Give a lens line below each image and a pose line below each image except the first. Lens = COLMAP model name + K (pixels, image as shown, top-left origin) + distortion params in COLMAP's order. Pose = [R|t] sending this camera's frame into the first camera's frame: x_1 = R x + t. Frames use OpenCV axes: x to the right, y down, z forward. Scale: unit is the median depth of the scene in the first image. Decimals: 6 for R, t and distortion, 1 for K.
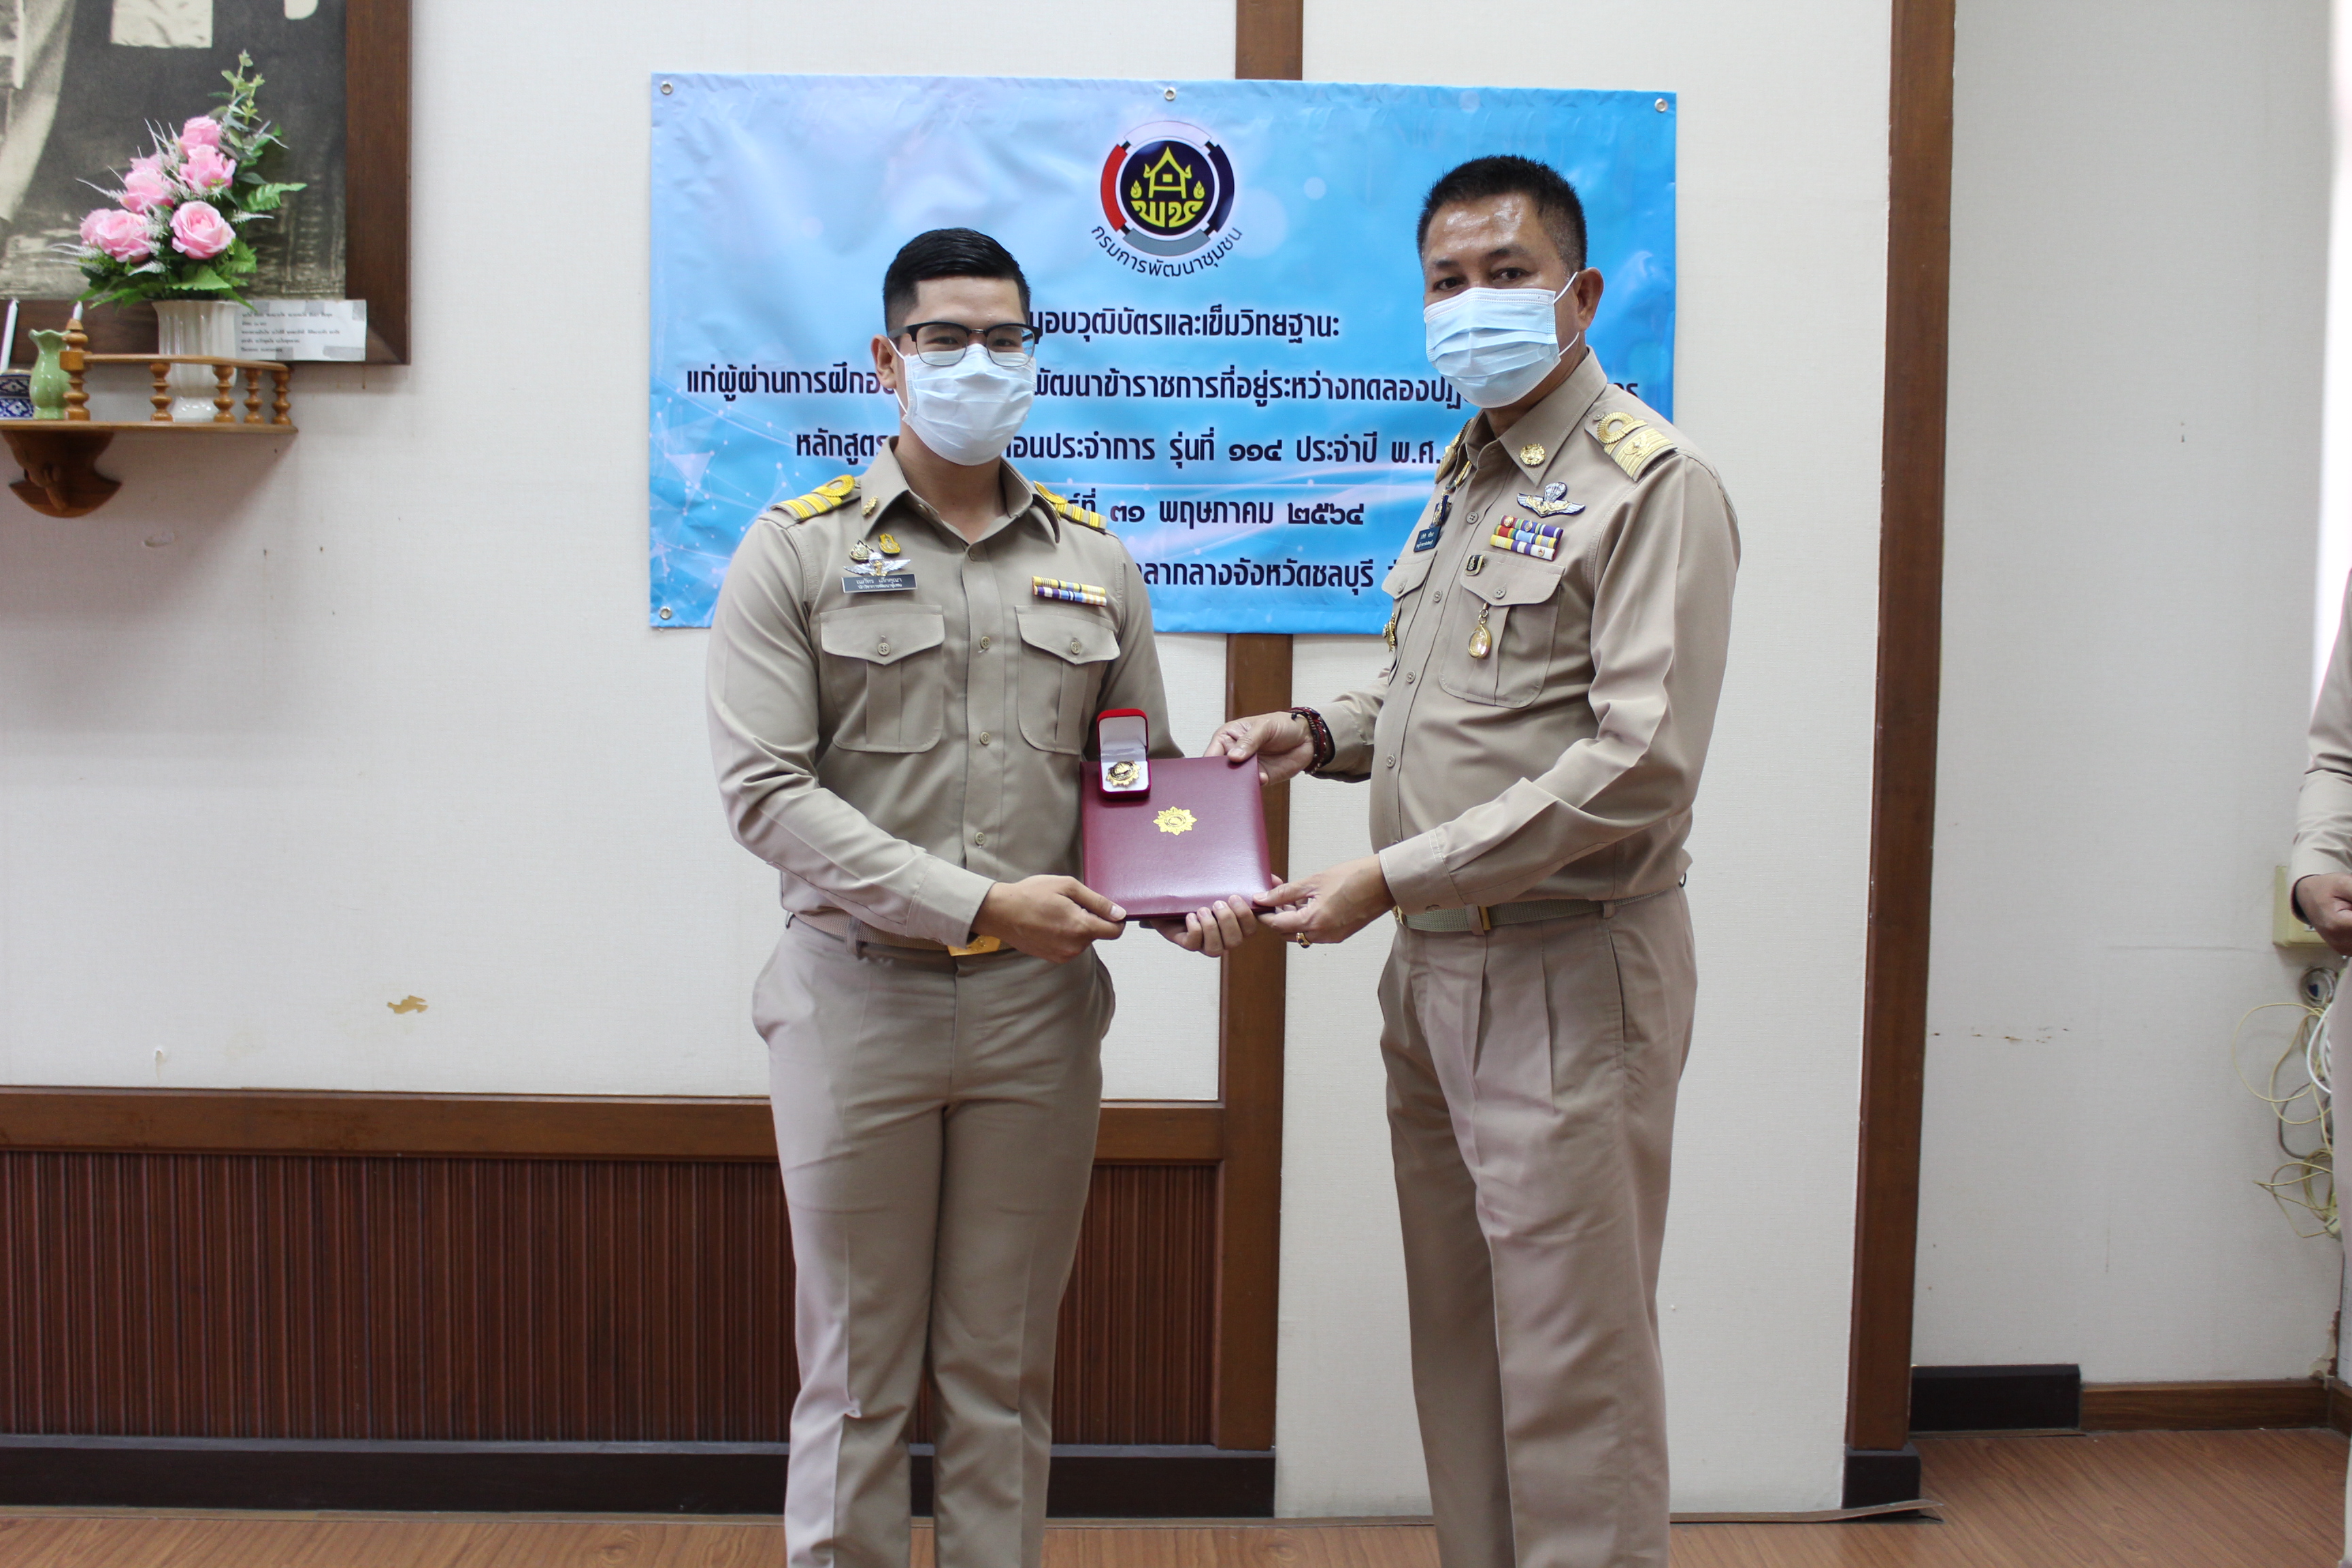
lens RADIAL K [[2506.4, 0, 1176.0], [0, 2506.4, 784.0], [0, 0, 1]] dist [-0.126851, 0.159189]
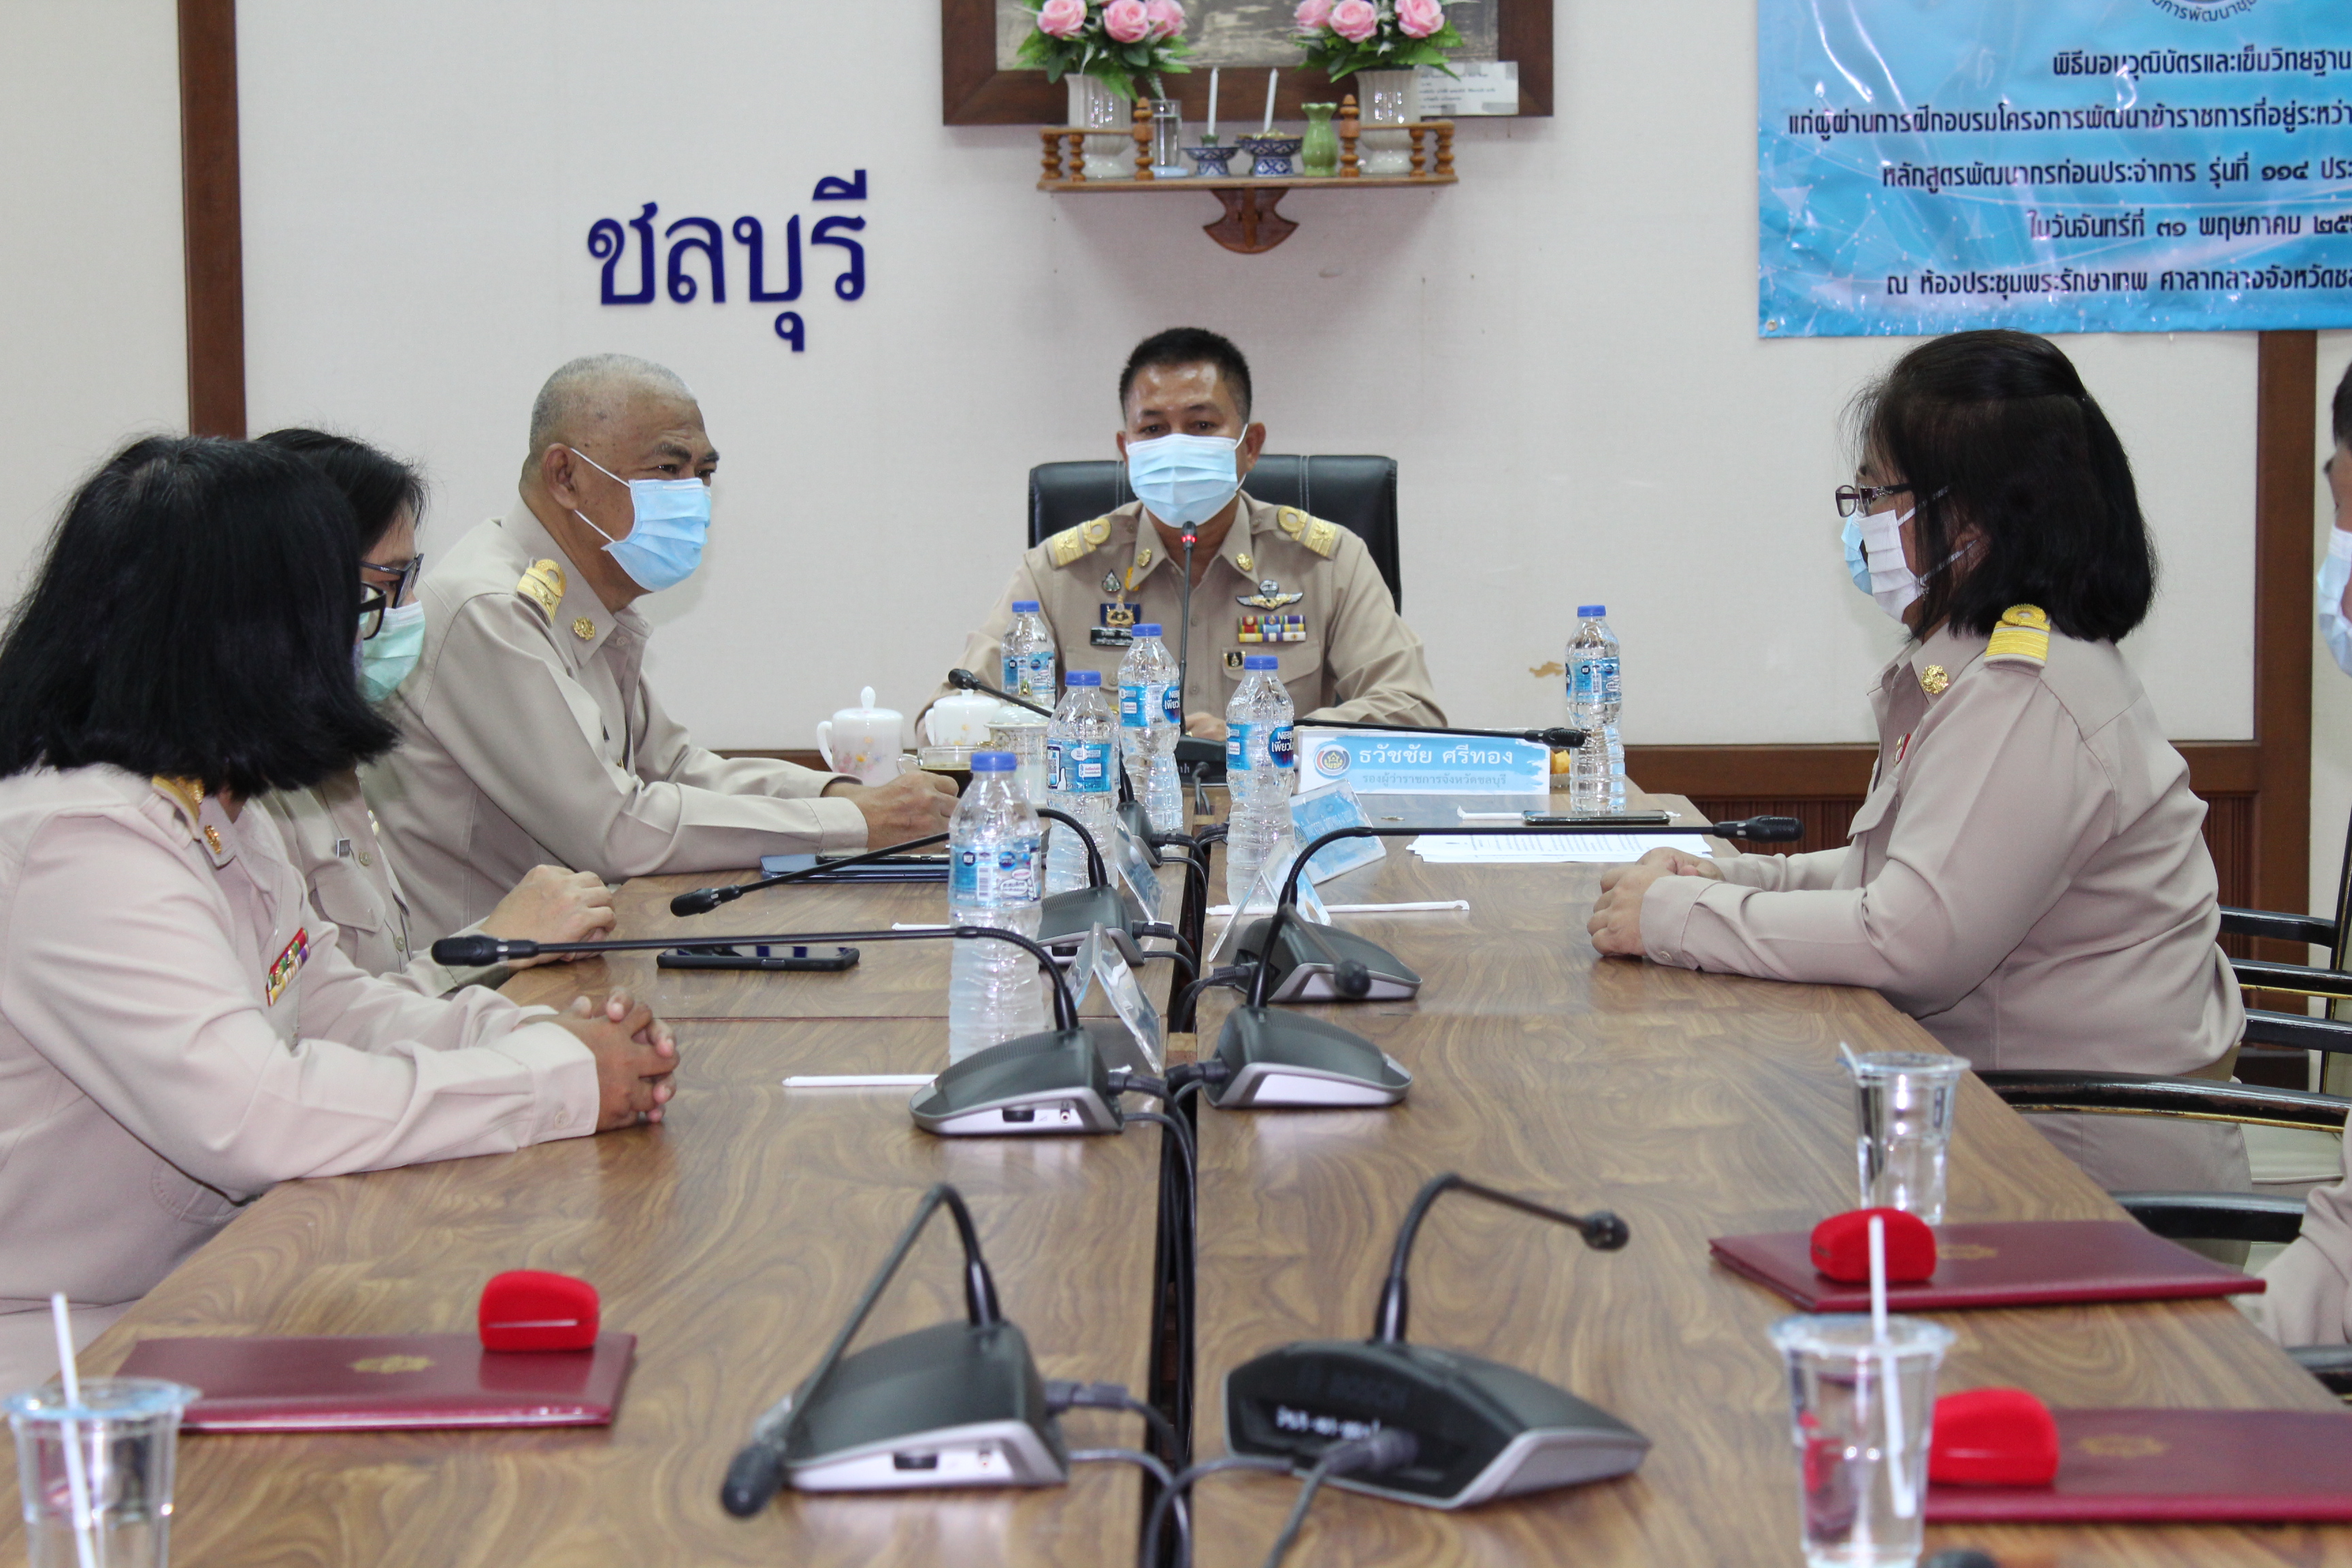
lens RADIAL K [[4986.4, 0, 1176.0], [0, 4986.4, 784.0], [0, 0, 1]] dist [0.069343, 0.107237]
pose [[0.998209, -0.019537, -0.056538, -0.355434], [0.020598, 0.999622, 0.018233, 0.097391], [0.056160, -0.019365, 0.998234, -1.350499]]
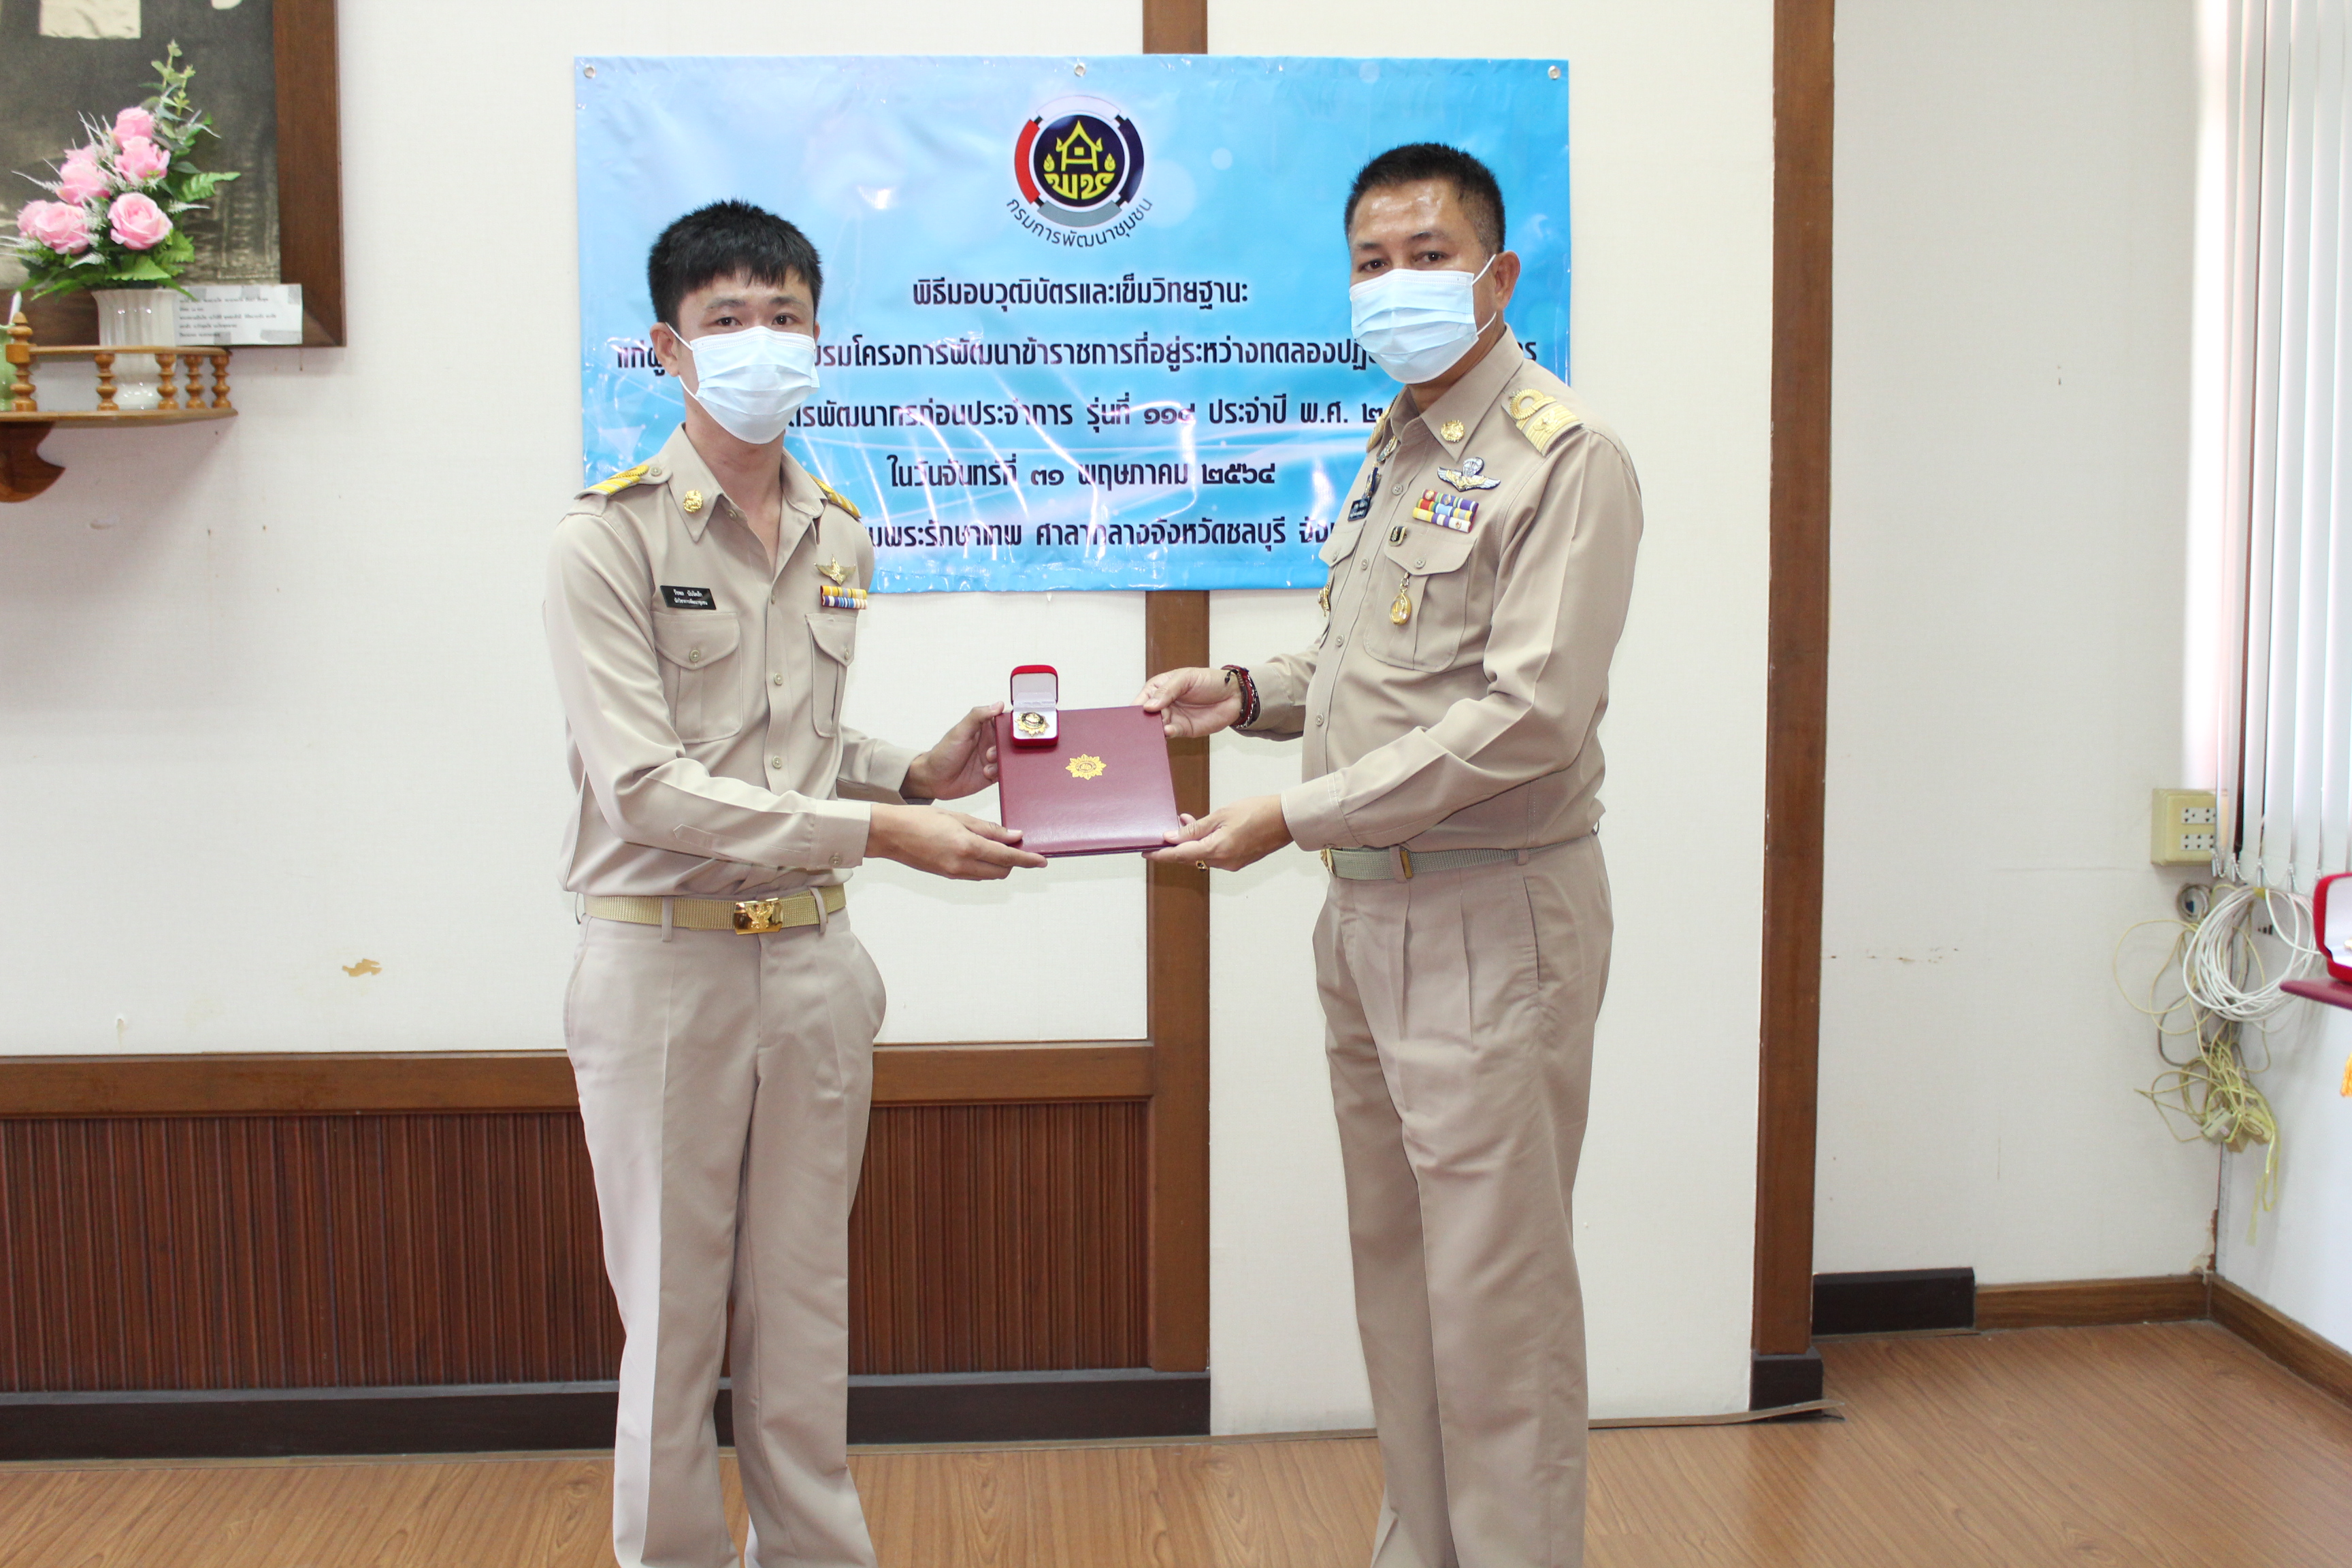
lens RADIAL K [[2513.0, 0, 1181.8], [0, 2513.0, 782.2], [0, 0, 1]] dist [-0.123110, 0.146666]
pose [[0.999156, -0.023003, 0.034030, -0.002083], [0.021980, 0.999305, 0.030118, -0.011918], [-0.034699, -0.029345, 0.998967, -0.043878]]
